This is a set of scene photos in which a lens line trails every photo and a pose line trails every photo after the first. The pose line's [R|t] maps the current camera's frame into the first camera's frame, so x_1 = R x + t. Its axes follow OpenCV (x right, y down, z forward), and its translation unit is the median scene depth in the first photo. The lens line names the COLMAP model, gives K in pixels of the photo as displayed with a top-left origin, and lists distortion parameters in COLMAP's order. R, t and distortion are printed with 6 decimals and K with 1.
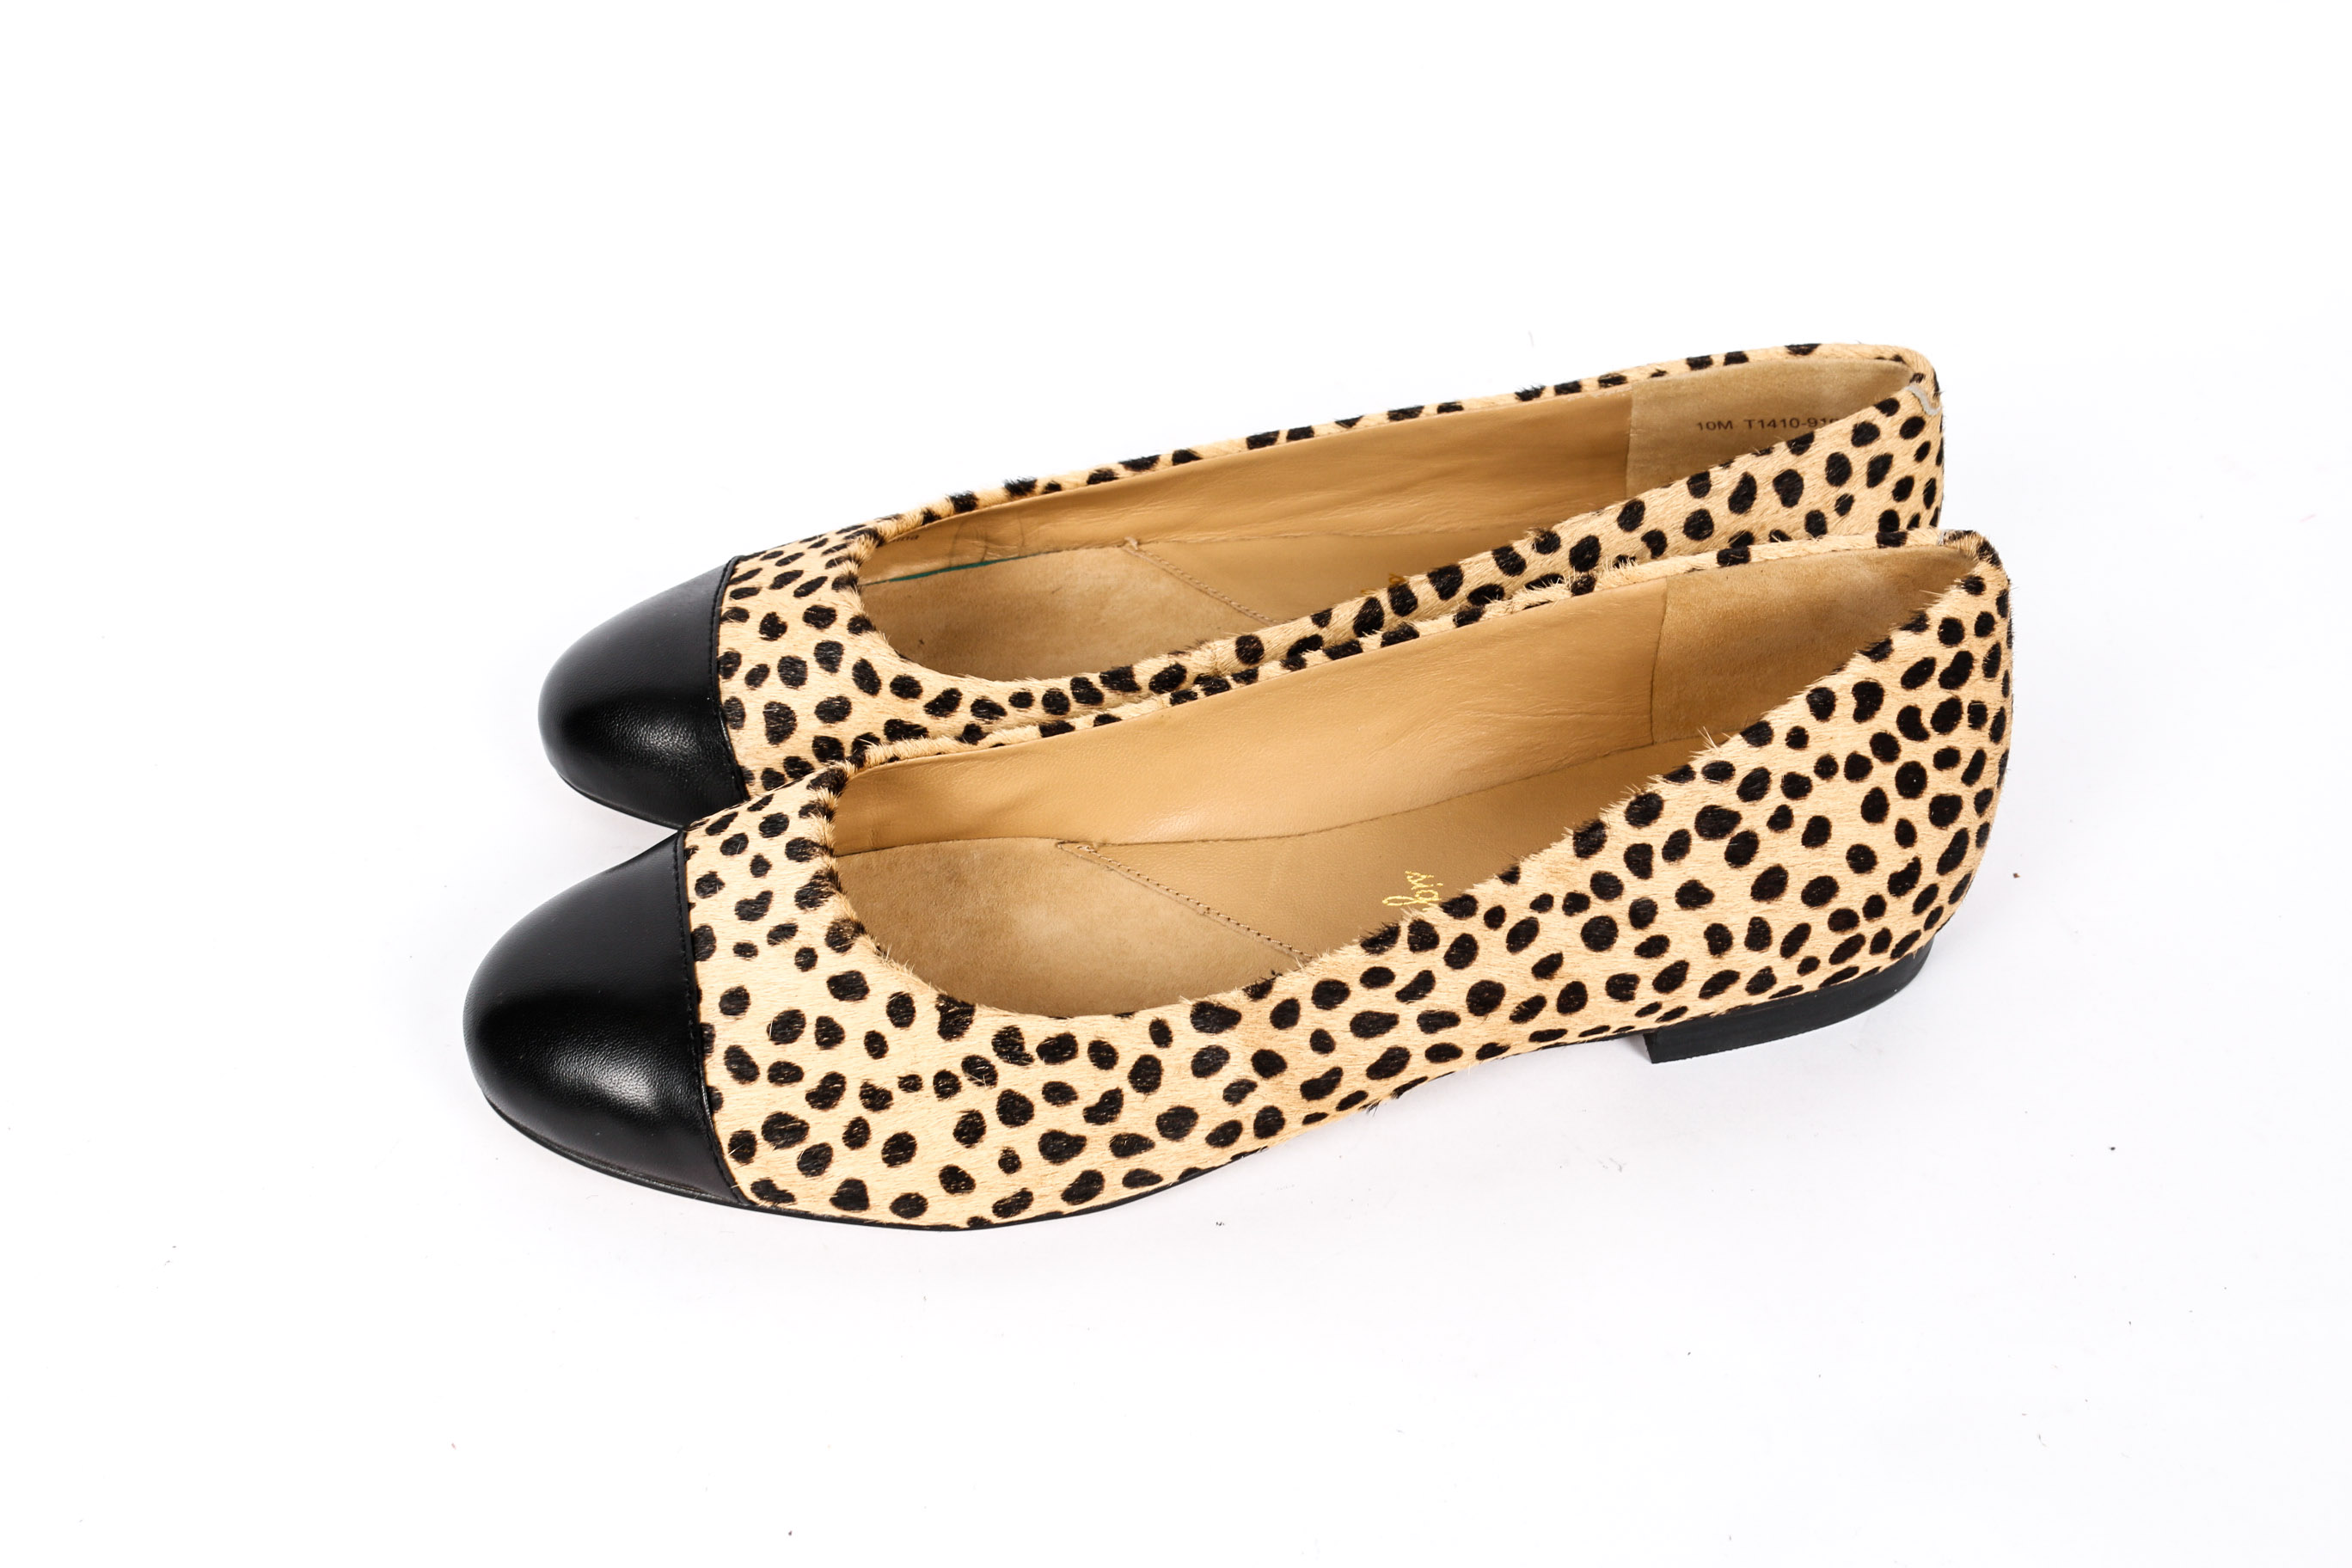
lens RADIAL K [[2578.2, 0, 1166.1], [0, 2578.2, 783.6], [0, 0, 1]] dist [-0.066955, 0.000000]
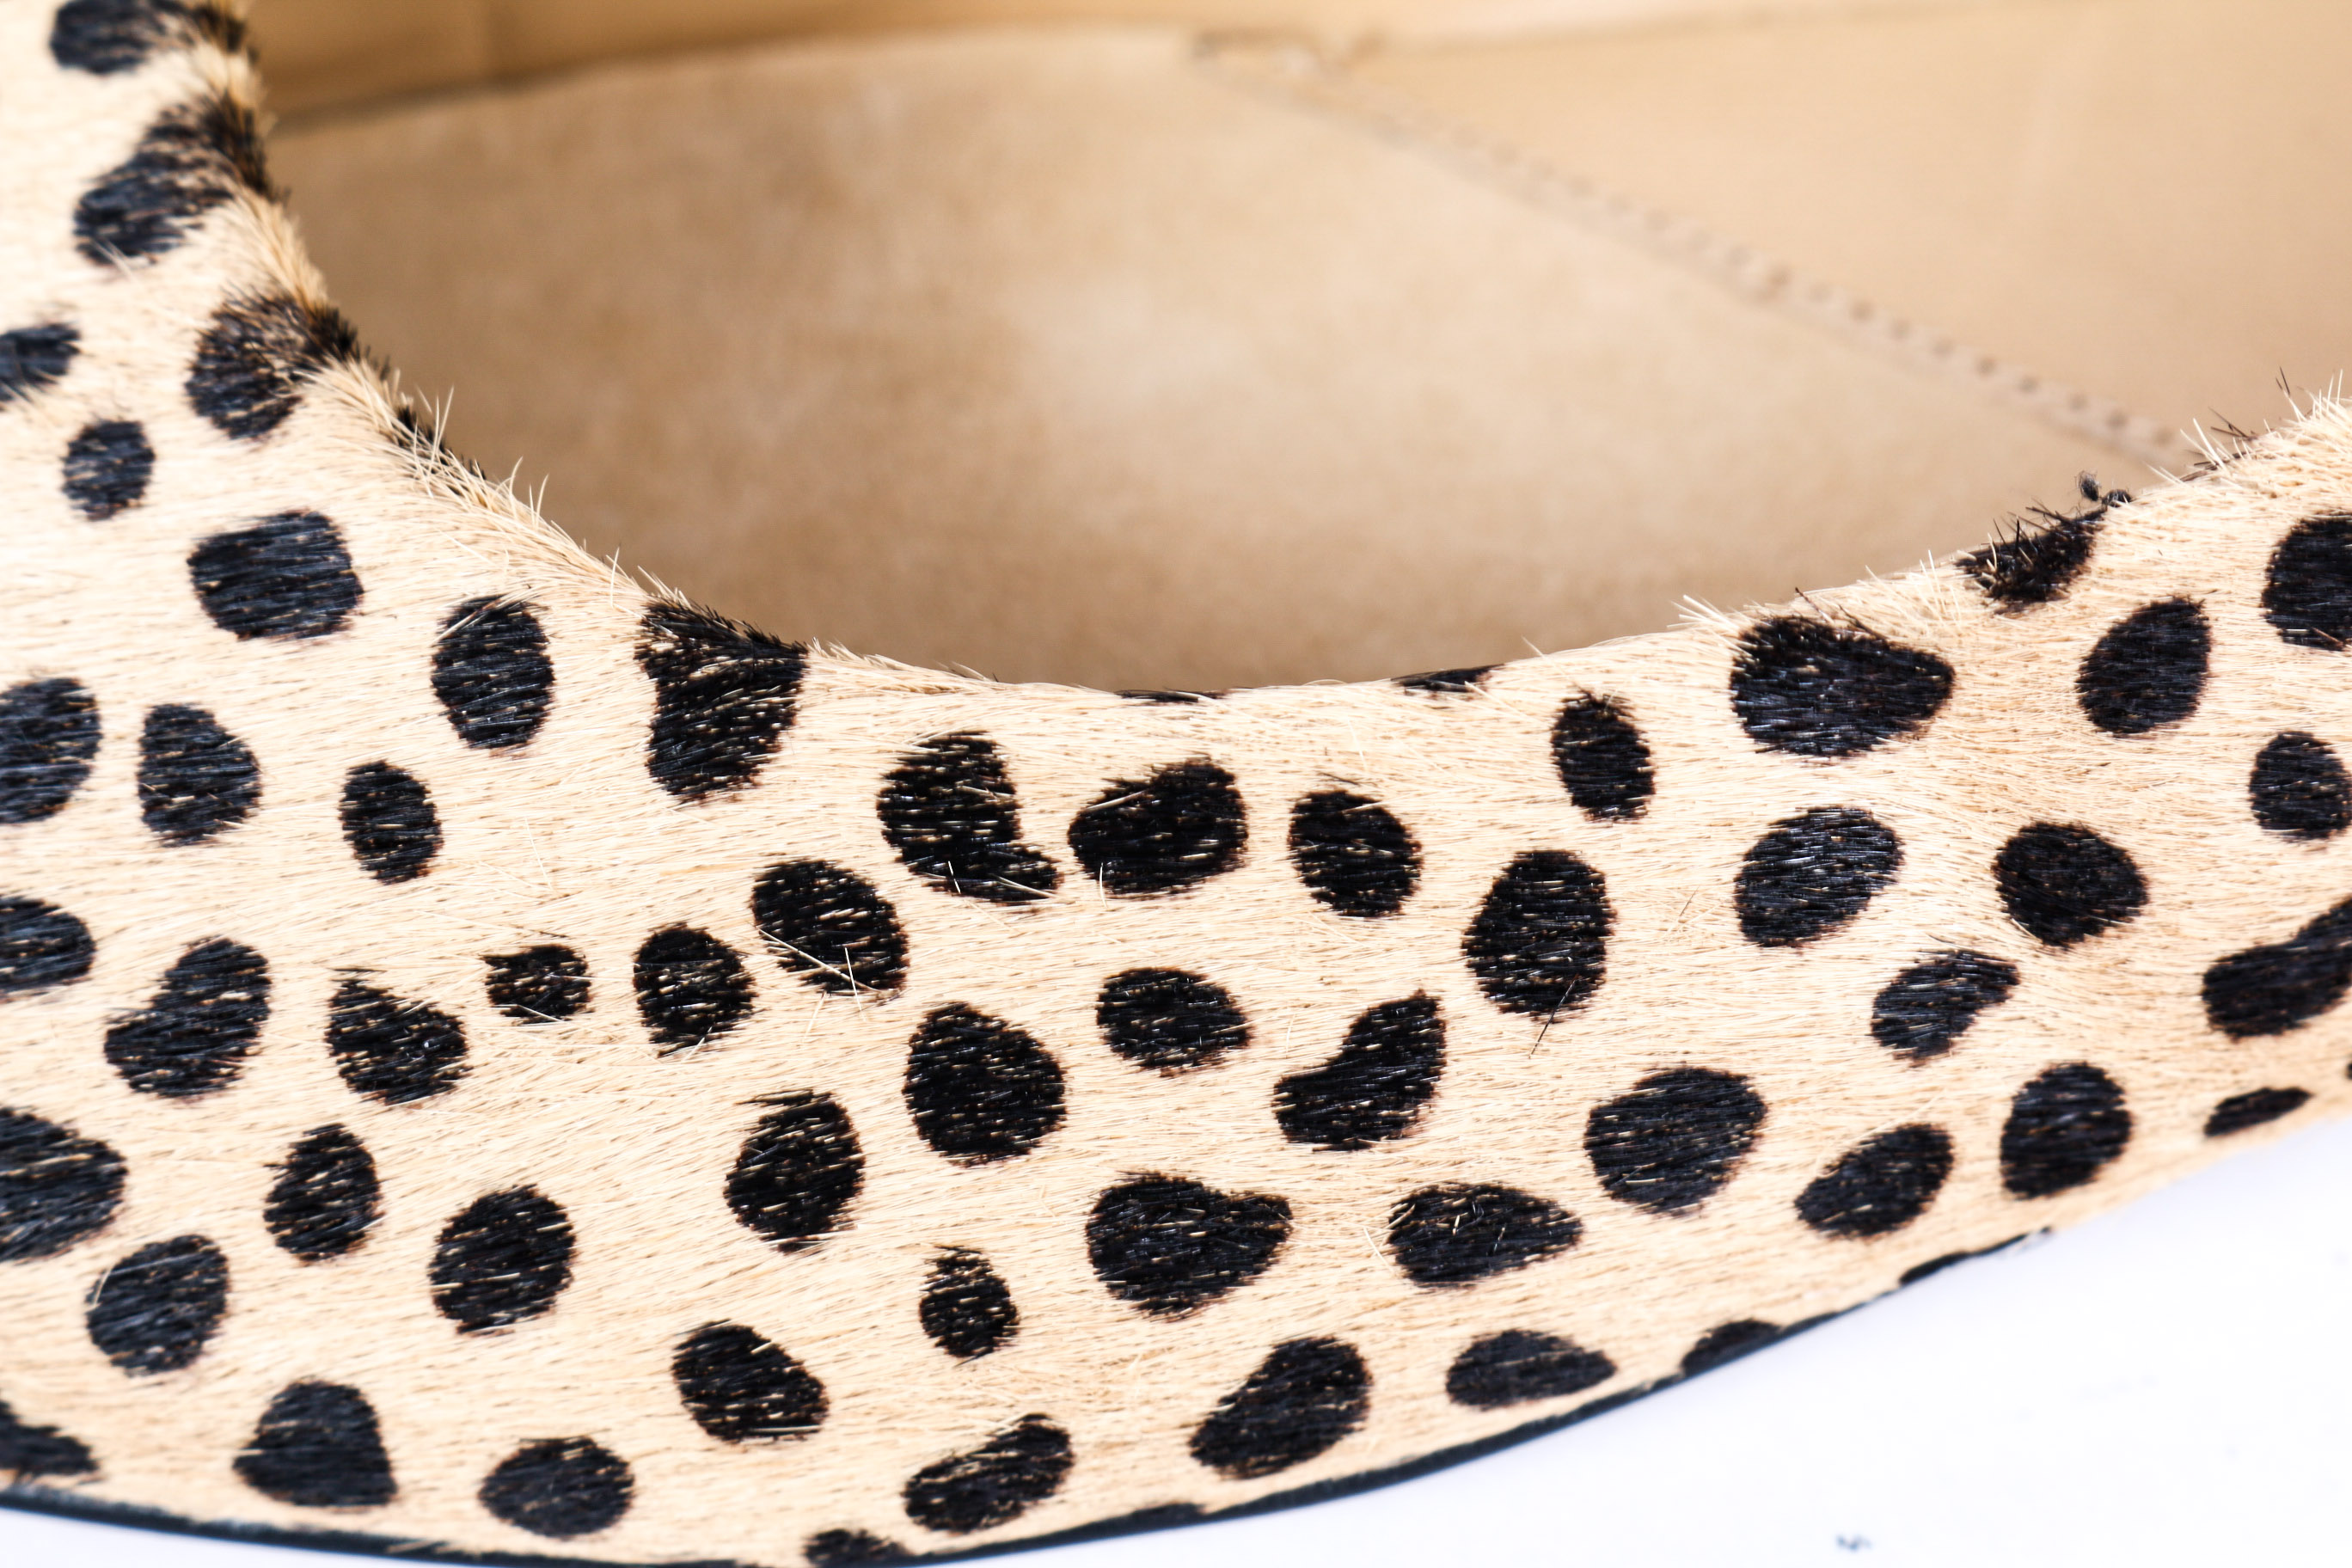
lens RADIAL K [[6010.9, 0, 1178.4], [0, 6010.9, 787.1], [0, 0, 1]] dist [0.024669, 0.000000]
pose [[0.997569, -0.011027, -0.068808, -0.002736], [0.017487, 0.995419, 0.093994, 0.045578], [0.067457, -0.094969, 0.993192, 0.436950]]
